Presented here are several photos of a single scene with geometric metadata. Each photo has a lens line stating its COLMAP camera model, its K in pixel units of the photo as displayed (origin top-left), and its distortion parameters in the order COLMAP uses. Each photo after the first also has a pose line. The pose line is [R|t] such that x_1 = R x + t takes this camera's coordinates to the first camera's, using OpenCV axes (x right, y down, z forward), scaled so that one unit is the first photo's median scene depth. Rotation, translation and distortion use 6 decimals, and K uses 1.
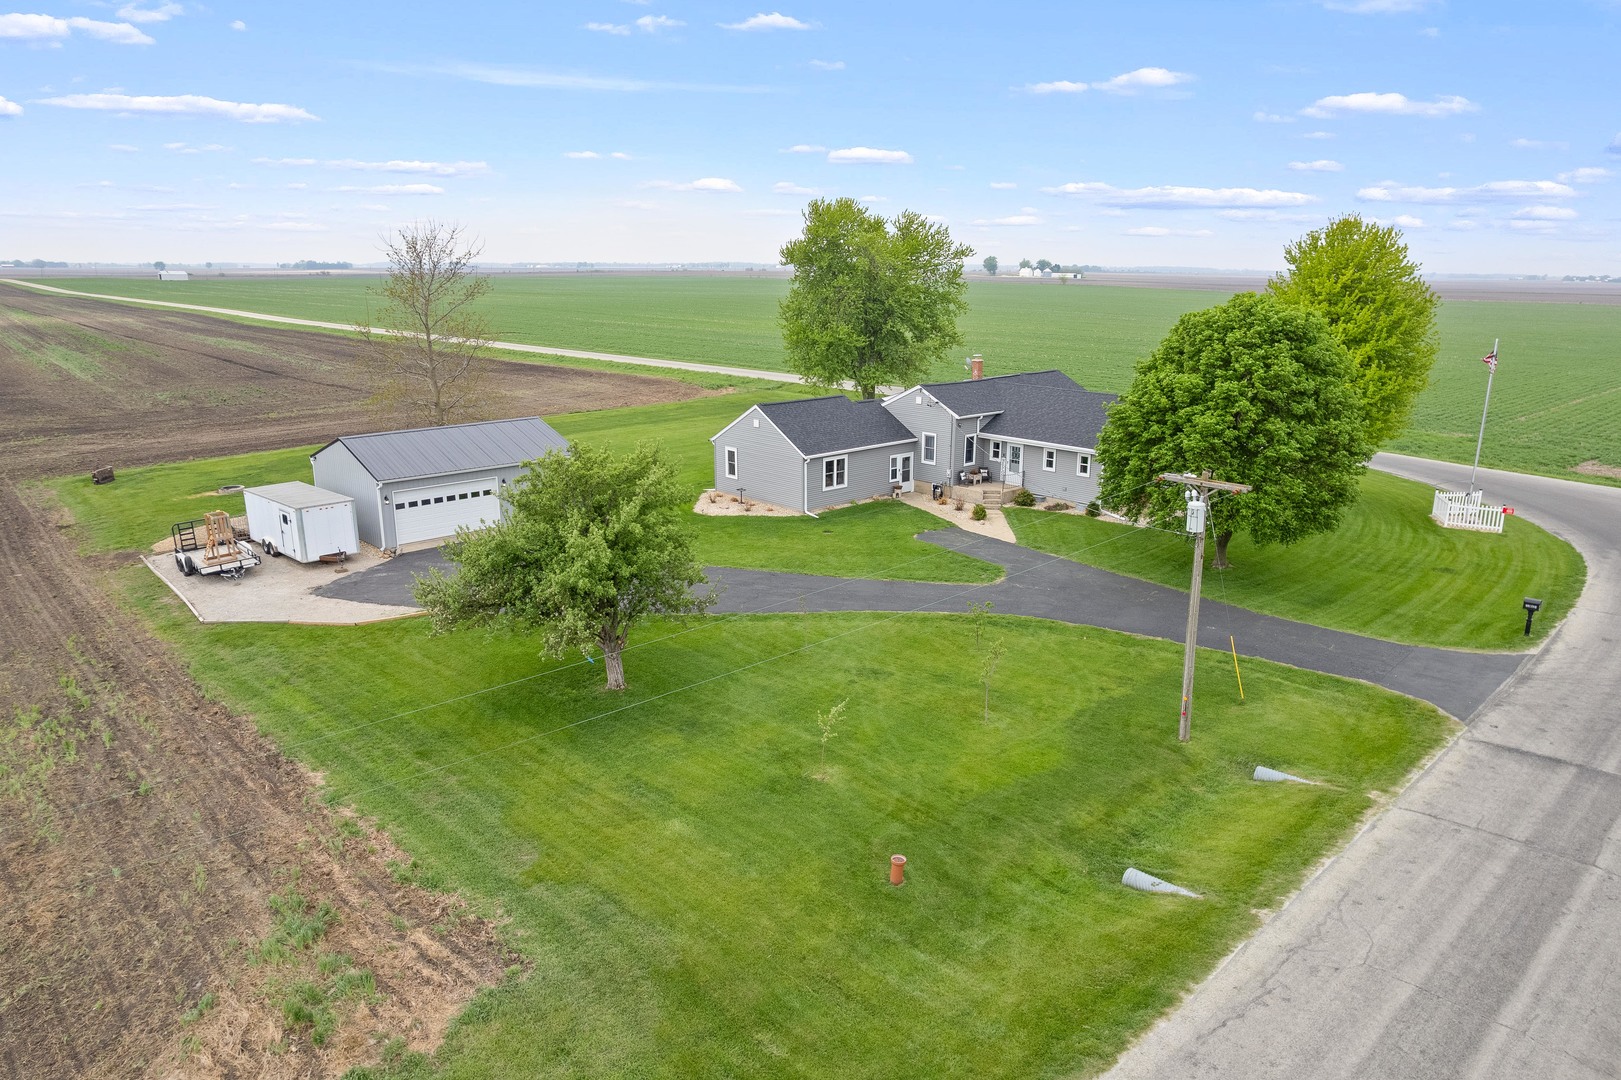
lens RADIAL K [[1076.4, 0, 819.6], [0, 1076.4, 533.7], [0, 0, 1]] dist [-0.081761, 0.069634]
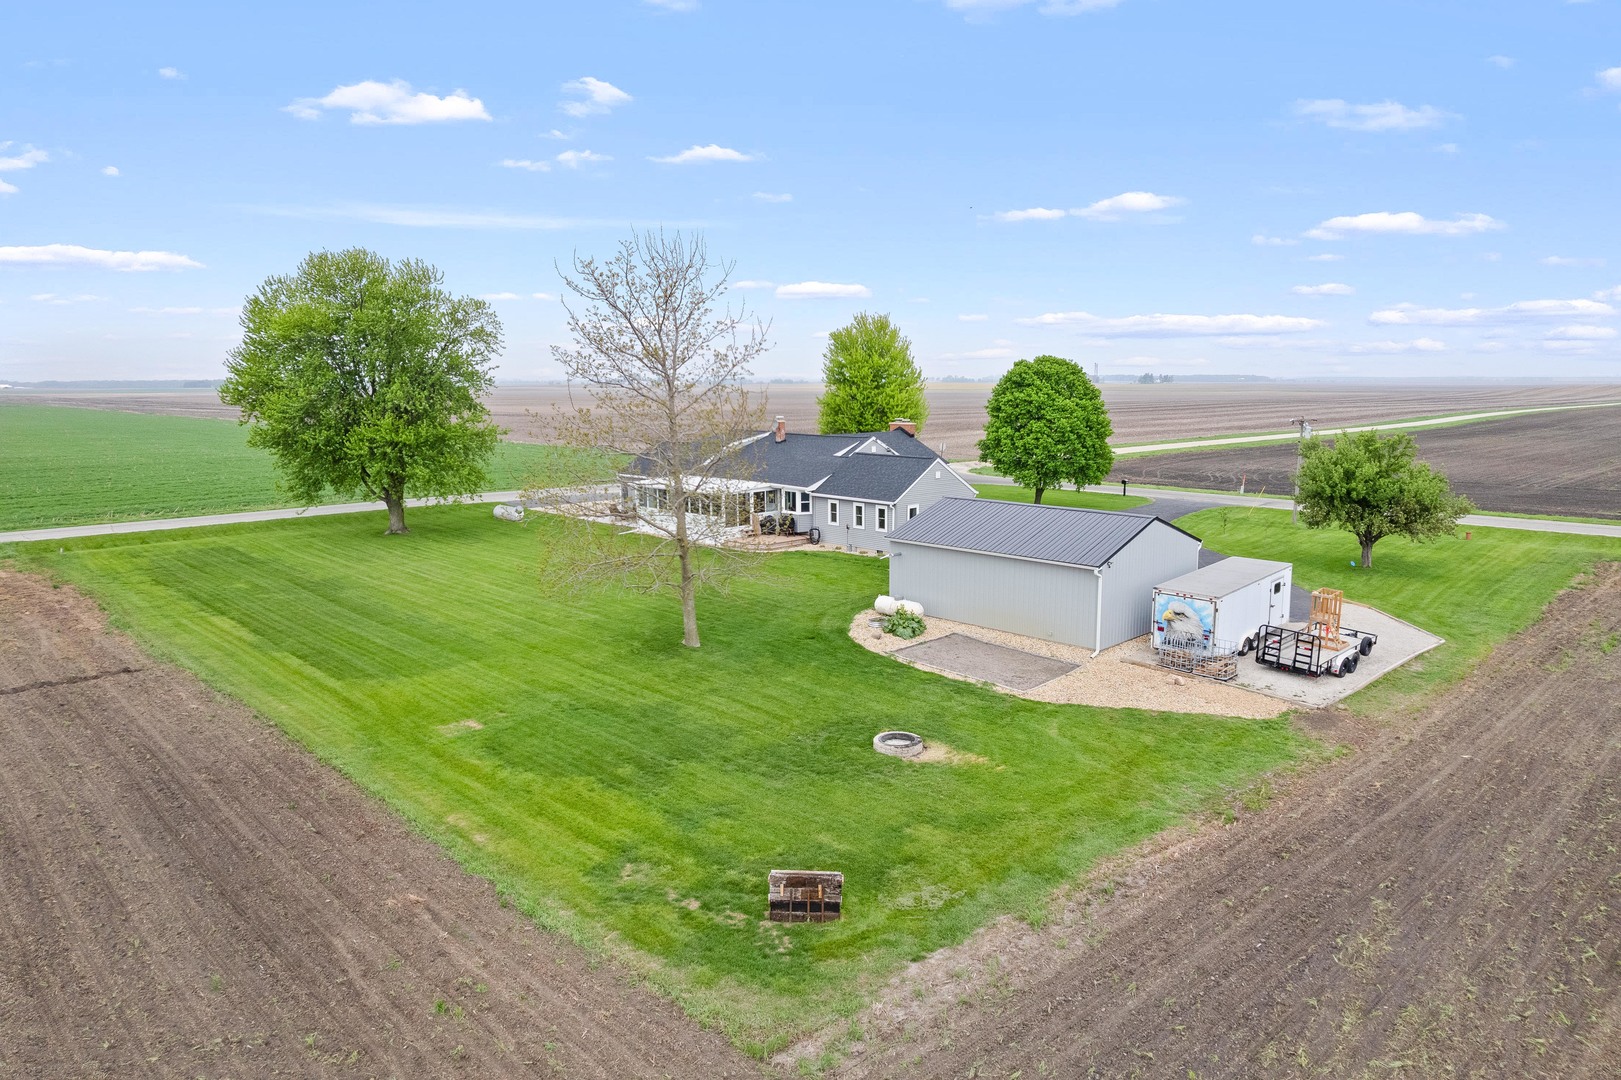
lens RADIAL K [[1055.0, 0, 820.8], [0, 1055.0, 513.1], [0, 0, 1]] dist [-0.073487, 0.063813]
pose [[-0.020370, -0.134682, 0.990680, -1.847398], [0.246370, 0.959653, 0.135529, -0.393858], [-0.968962, 0.246834, 0.013633, 1.813160]]
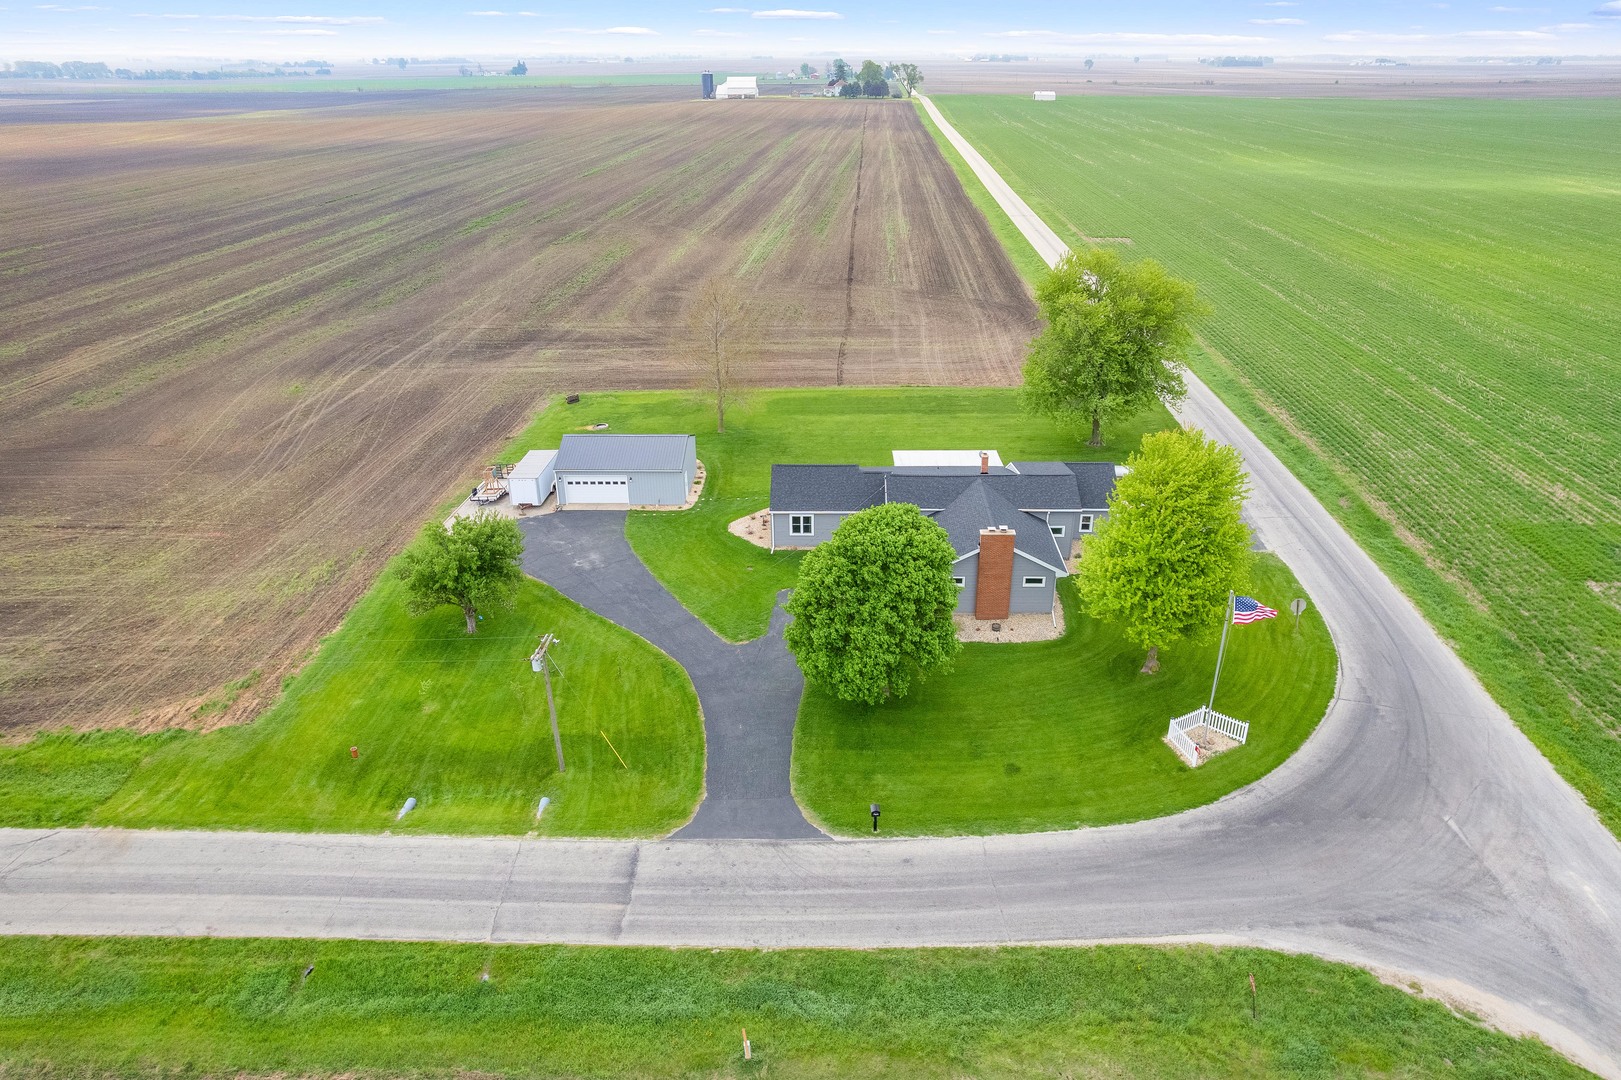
lens RADIAL K [[1043.2, 0, 818.0], [0, 1043.2, 542.1], [0, 0, 1]] dist [-0.068152, 0.057673]
pose [[0.703259, 0.293206, -0.647654, 1.504015], [-0.163646, 0.953292, 0.253879, -0.629059], [0.691843, -0.072557, 0.718394, 0.040956]]
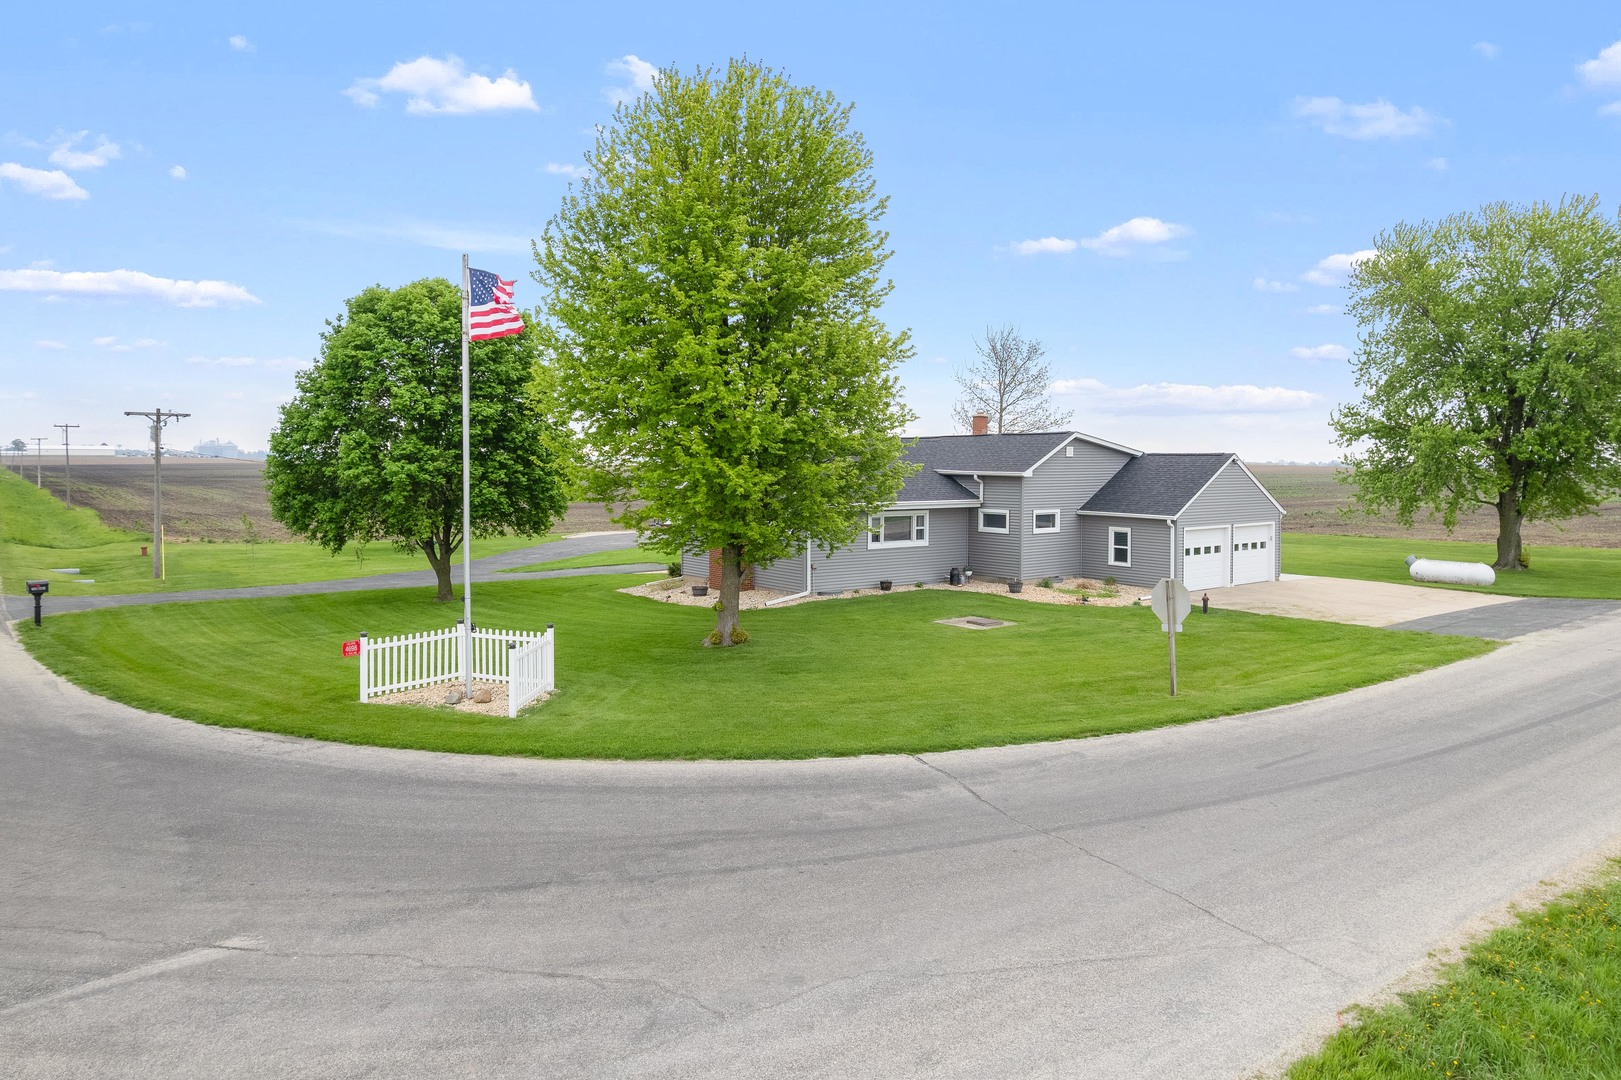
lens RADIAL K [[1069.4, 0, 841.9], [0, 1069.4, 493.0], [0, 0, 1]] dist [-0.085215, 0.082450]
pose [[-0.078218, 0.024624, -0.996632, 1.601093], [-0.252744, 0.966545, 0.043717, -0.225037], [0.964366, 0.255312, -0.069378, 1.824531]]
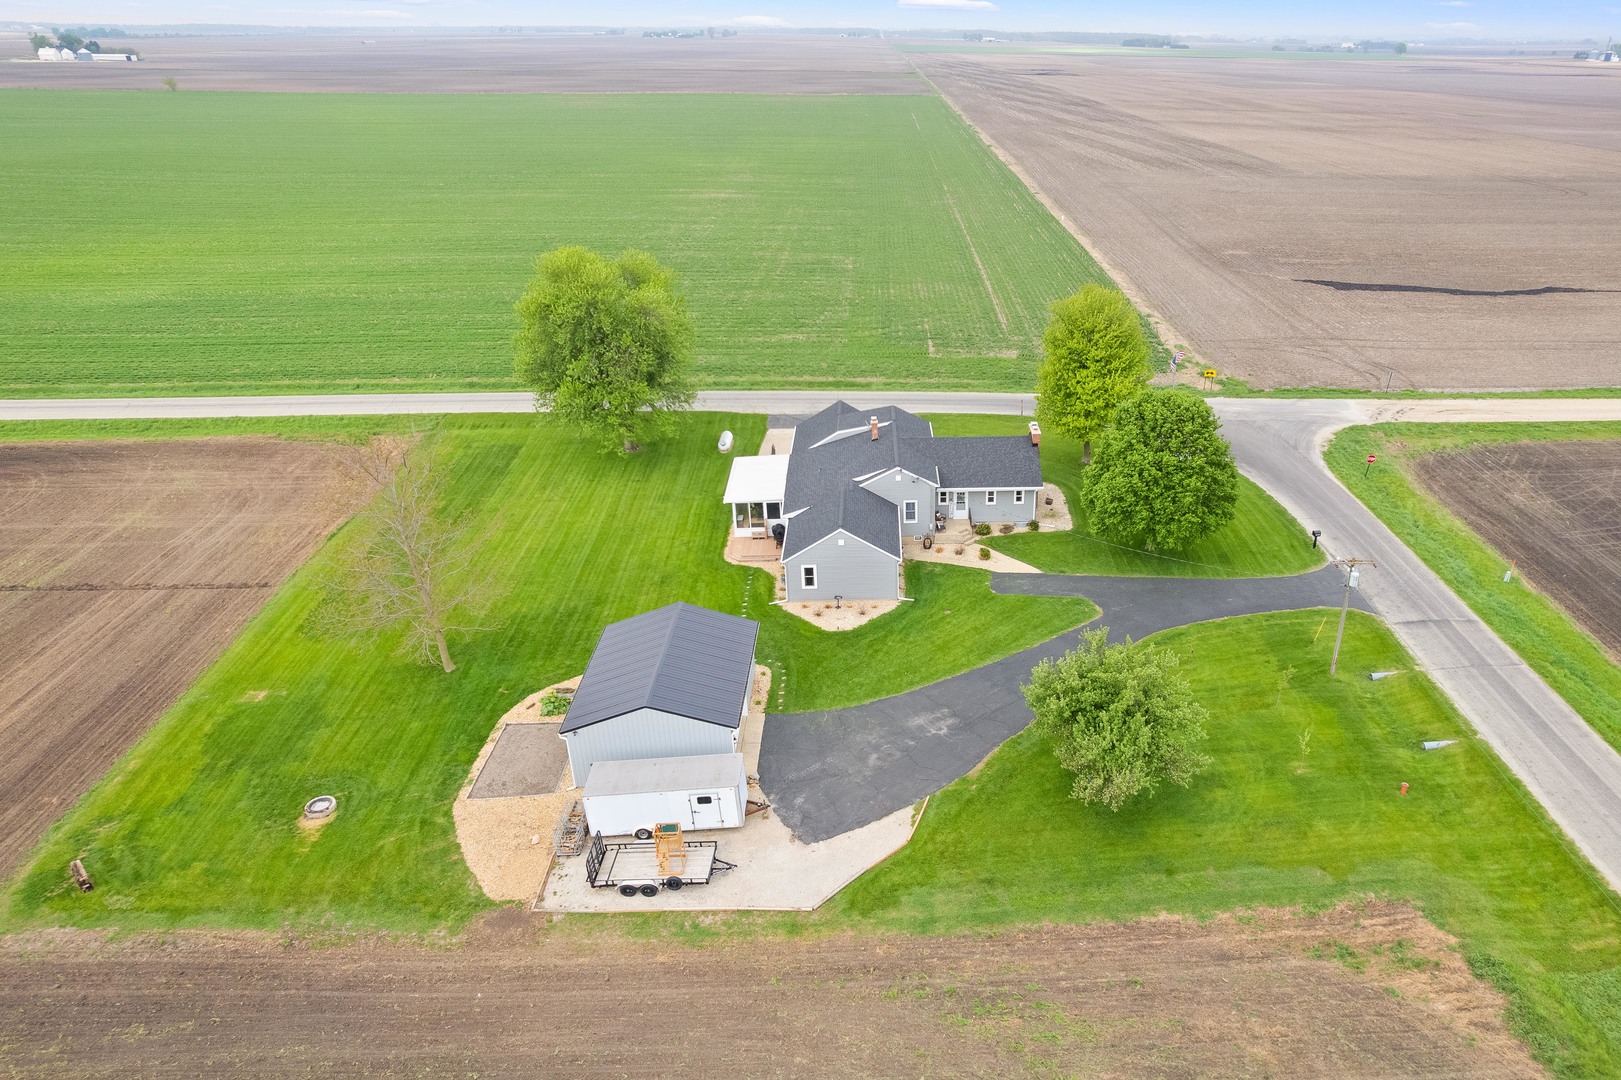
lens RADIAL K [[1102.4, 0, 957.4], [0, 1102.4, 539.9], [0, 0, 1]] dist [-0.041814, -0.002628]
pose [[0.641899, -0.330562, 0.691878, -1.371277], [0.181923, 0.942195, 0.281375, -0.710396], [-0.744896, -0.054746, 0.664931, 0.110426]]
